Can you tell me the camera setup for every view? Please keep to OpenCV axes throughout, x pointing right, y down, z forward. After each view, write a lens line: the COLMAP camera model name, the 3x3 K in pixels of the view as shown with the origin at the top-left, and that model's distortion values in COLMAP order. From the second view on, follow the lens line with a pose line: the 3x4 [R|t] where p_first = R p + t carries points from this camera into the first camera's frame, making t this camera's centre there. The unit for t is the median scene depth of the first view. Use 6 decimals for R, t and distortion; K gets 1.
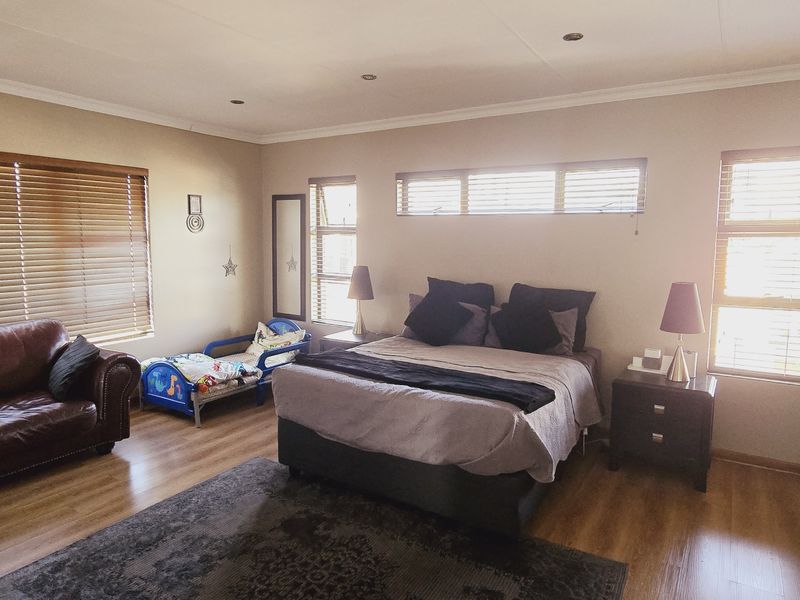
lens RADIAL K [[528.9, 0, 400.8], [0, 528.9, 286.3], [0, 0, 1]] dist [-0.003704, 0.000708]
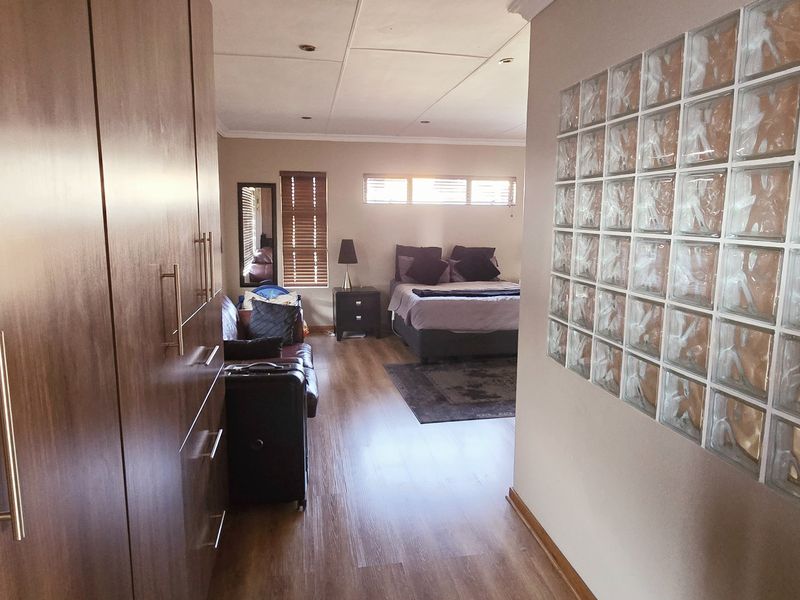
lens RADIAL K [[528.9, 0, 400.8], [0, 528.9, 286.3], [0, 0, 1]] dist [-0.003704, 0.000708]
pose [[0.740323, -0.094066, 0.665638, -1.041775], [0.062801, 0.995509, 0.070836, -0.007140], [-0.669312, -0.010639, 0.742906, -0.142055]]
